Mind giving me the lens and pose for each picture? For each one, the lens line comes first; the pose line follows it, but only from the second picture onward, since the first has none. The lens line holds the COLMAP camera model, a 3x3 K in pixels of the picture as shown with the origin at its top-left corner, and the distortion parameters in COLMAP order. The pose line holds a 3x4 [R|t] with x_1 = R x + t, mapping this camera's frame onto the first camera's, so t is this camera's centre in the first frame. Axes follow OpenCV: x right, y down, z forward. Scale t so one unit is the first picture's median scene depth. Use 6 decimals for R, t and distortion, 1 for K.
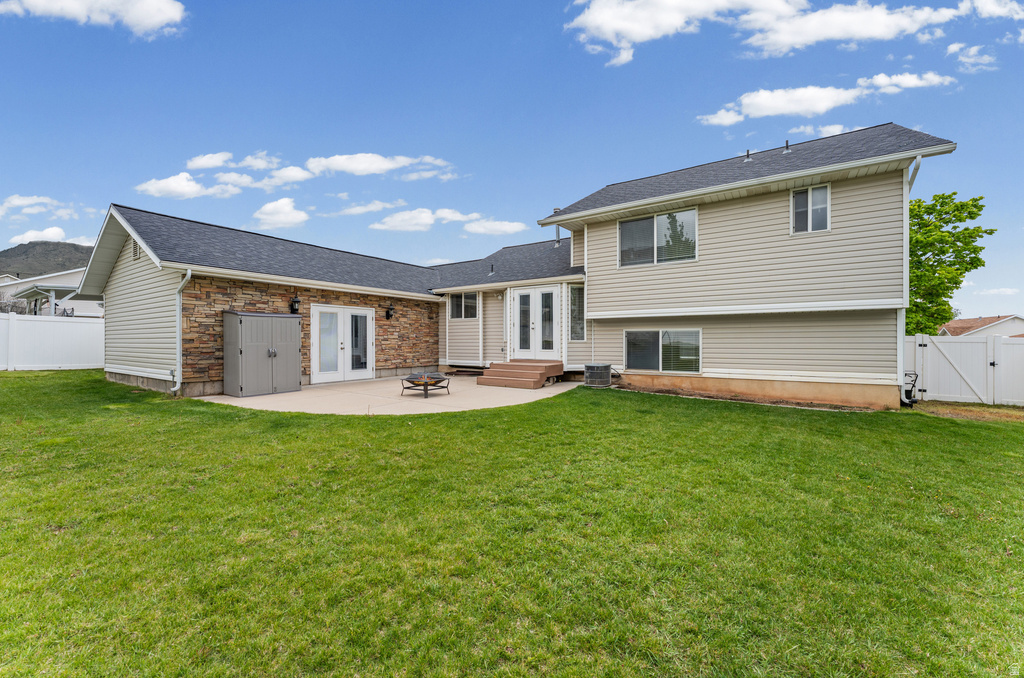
lens RADIAL K [[414.0, 0, 512.0], [0, 414.0, 339.0], [0, 0, 1]] dist [-0.000745, -0.000016]
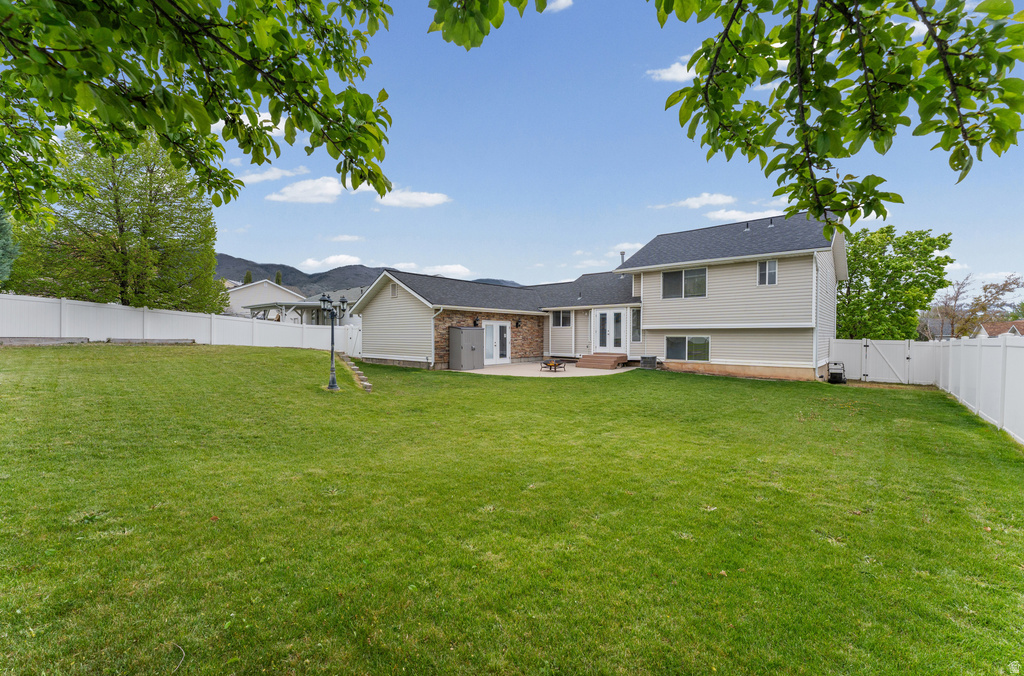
lens RADIAL K [[414.0, 0, 512.0], [0, 414.0, 338.0], [0, 0, 1]] dist [-0.000745, -0.000016]
pose [[0.991583, 0.003594, -0.129421, -0.119953], [-0.001995, 0.999920, 0.012483, -0.030383], [0.129455, -0.012119, 0.991511, -0.701650]]
